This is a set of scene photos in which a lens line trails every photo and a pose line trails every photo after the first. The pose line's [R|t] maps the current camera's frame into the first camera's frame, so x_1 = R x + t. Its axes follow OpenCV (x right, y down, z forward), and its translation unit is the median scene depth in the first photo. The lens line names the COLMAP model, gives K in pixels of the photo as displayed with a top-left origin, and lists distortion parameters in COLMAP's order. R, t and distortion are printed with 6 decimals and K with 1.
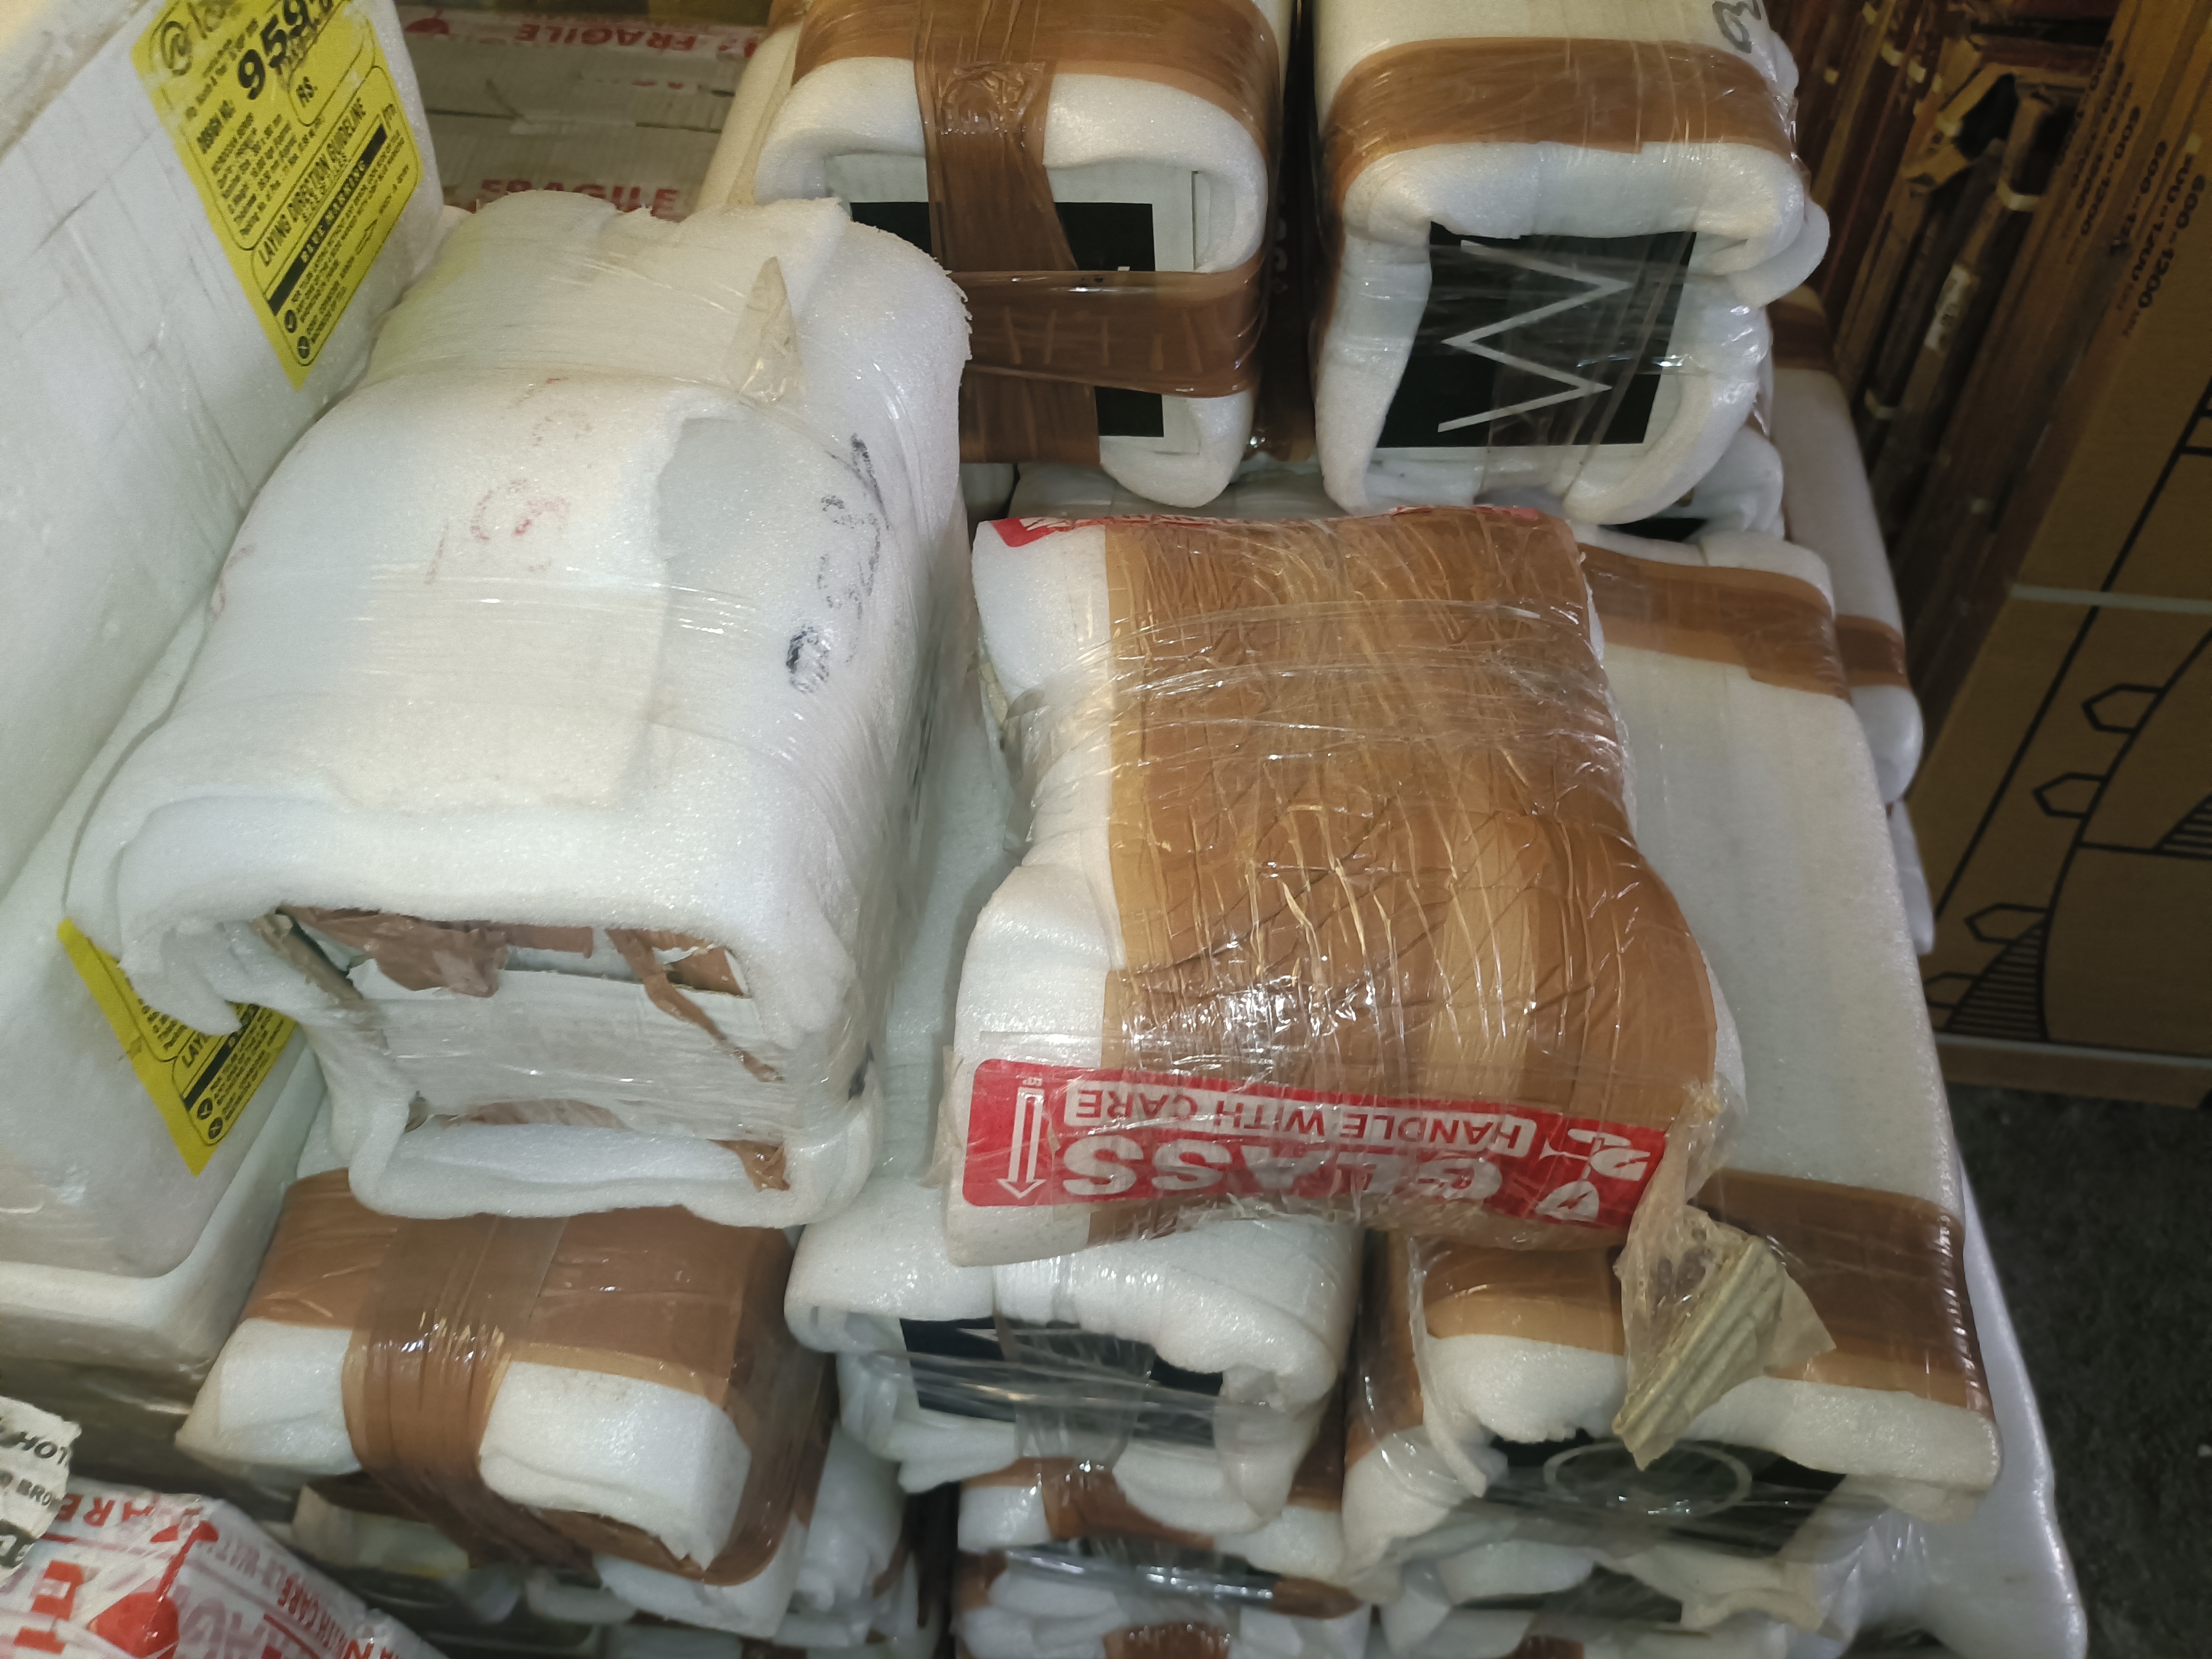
lens RADIAL K [[1643.9, 0, 1120.5], [0, 1643.9, 829.9], [0, 0, 1]] dist [0.037924, -0.033831]
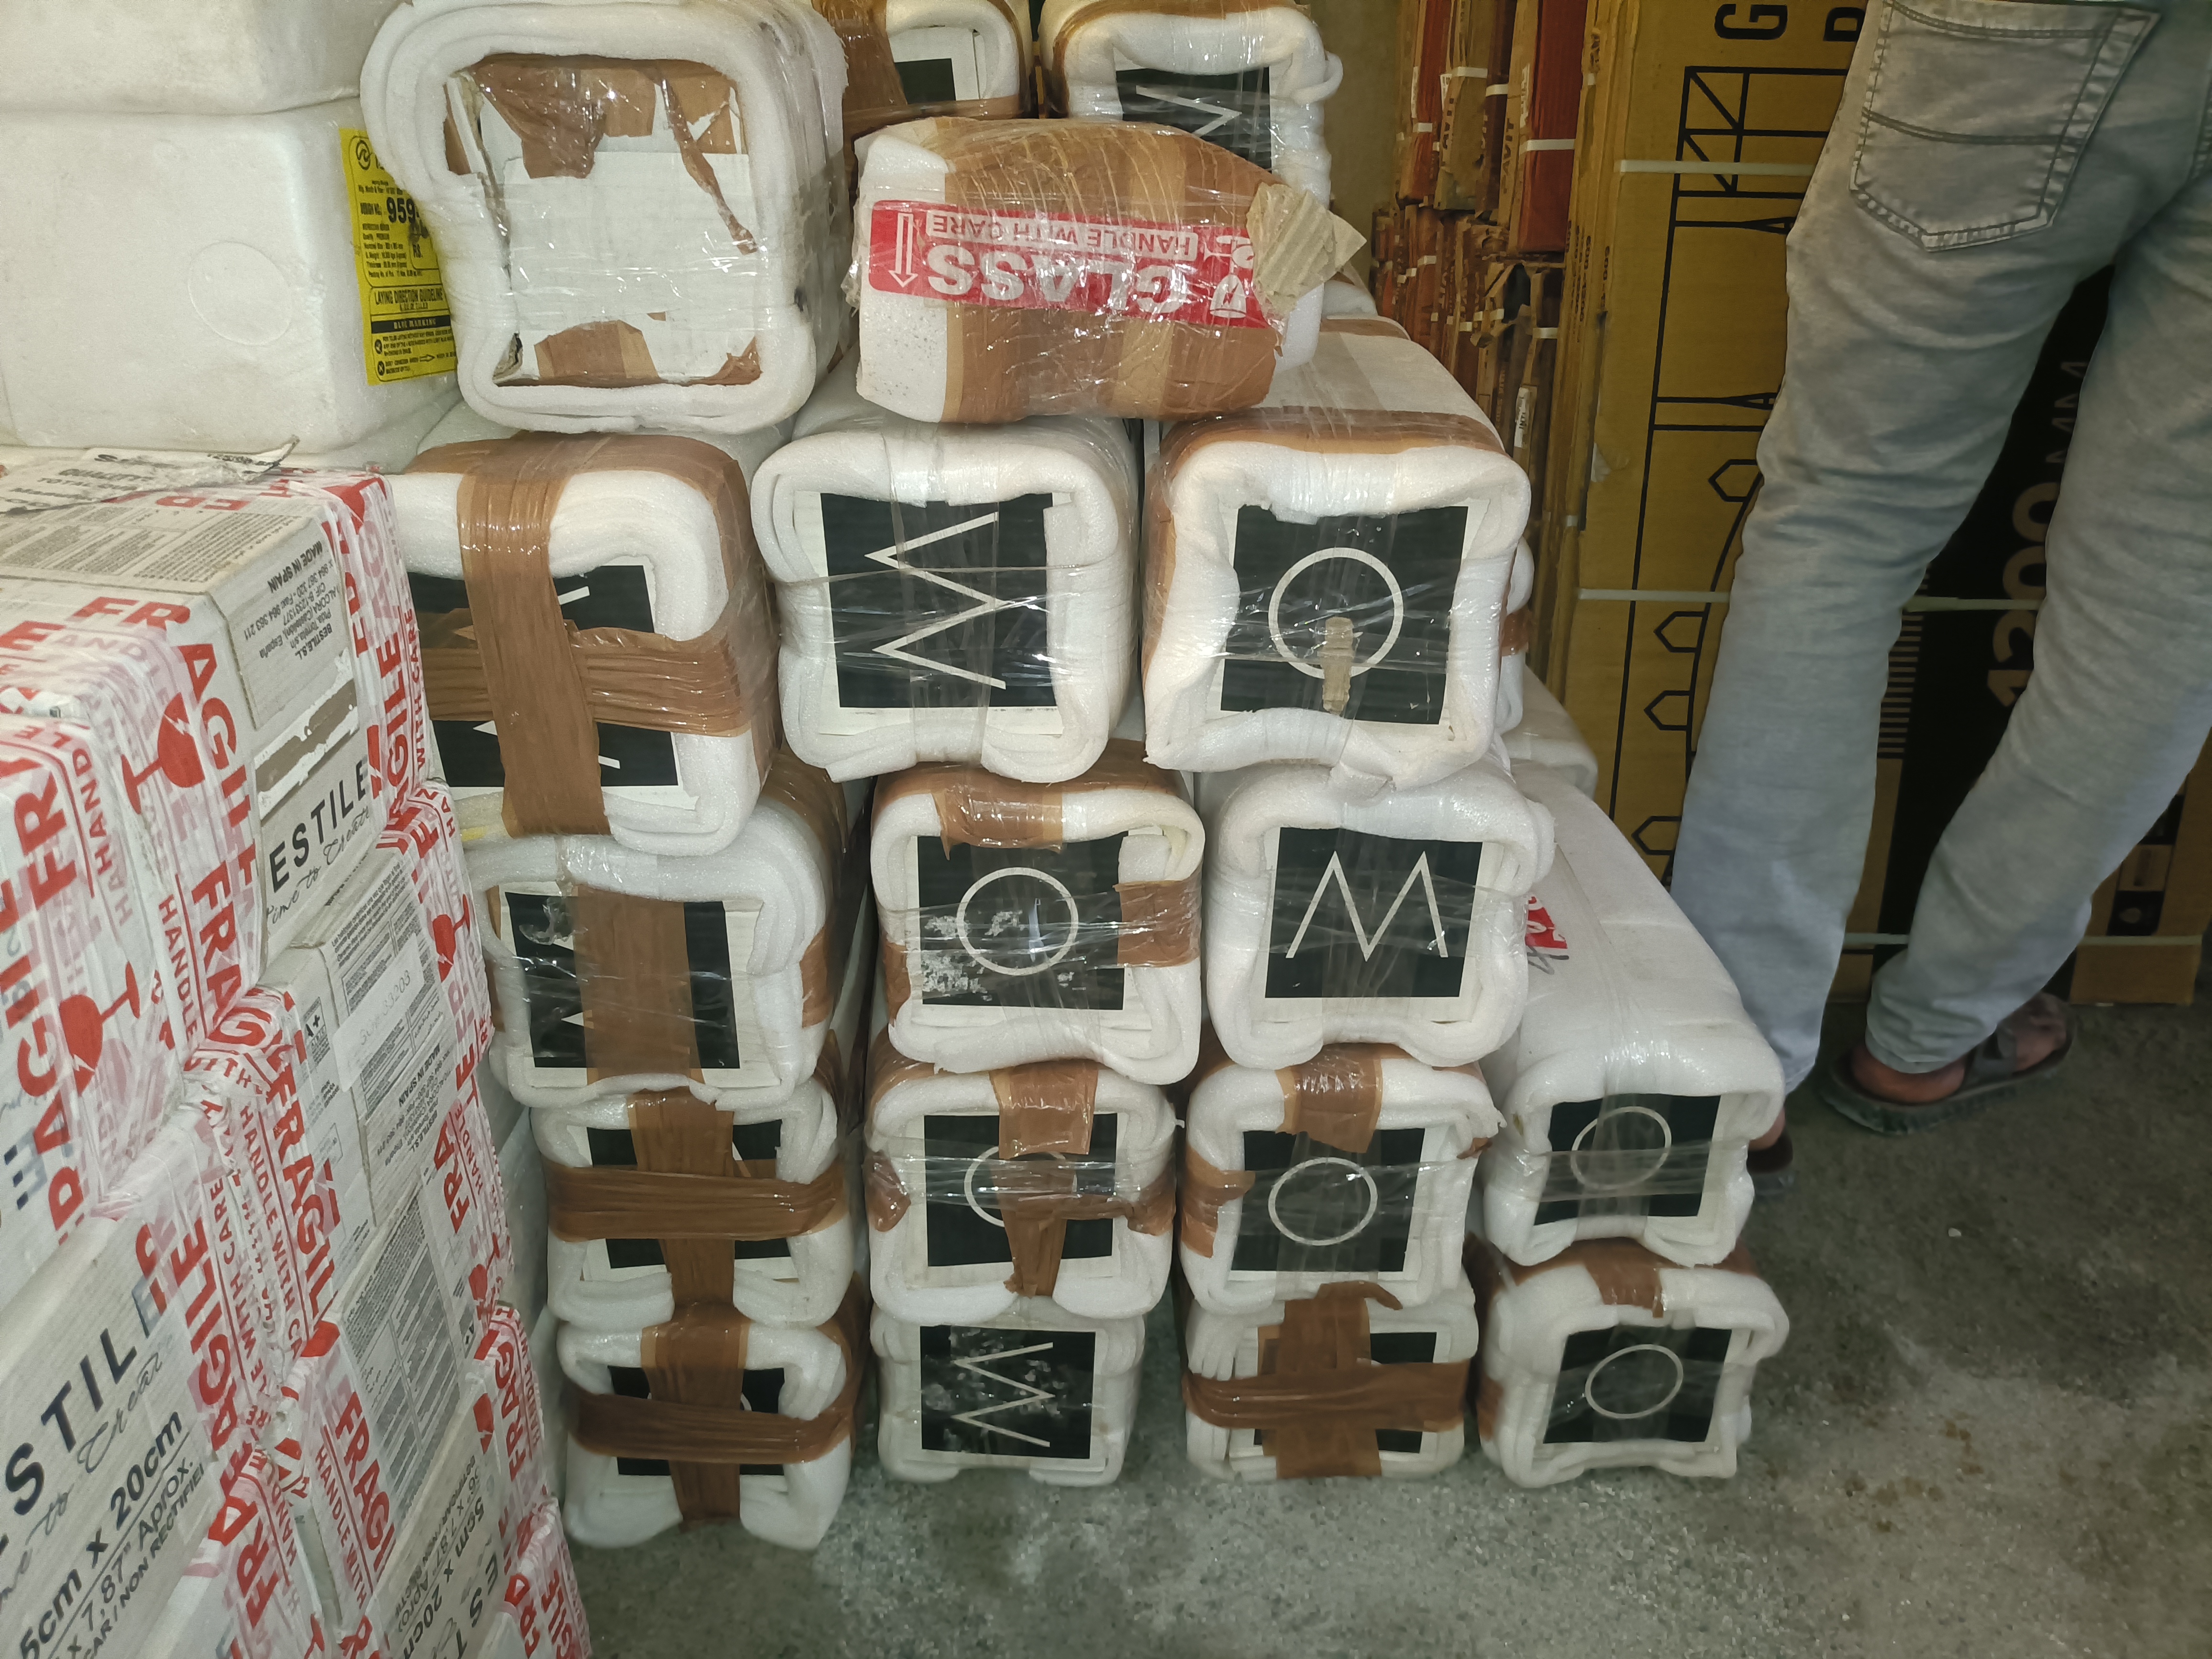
lens RADIAL K [[1643.9, 0, 1120.5], [0, 1643.9, 829.9], [0, 0, 1]] dist [0.037924, -0.033831]
pose [[0.992268, -0.067866, 0.103911, -0.053591], [0.105354, 0.903157, -0.416182, 1.465747], [-0.065604, 0.423912, 0.903324, -0.307543]]
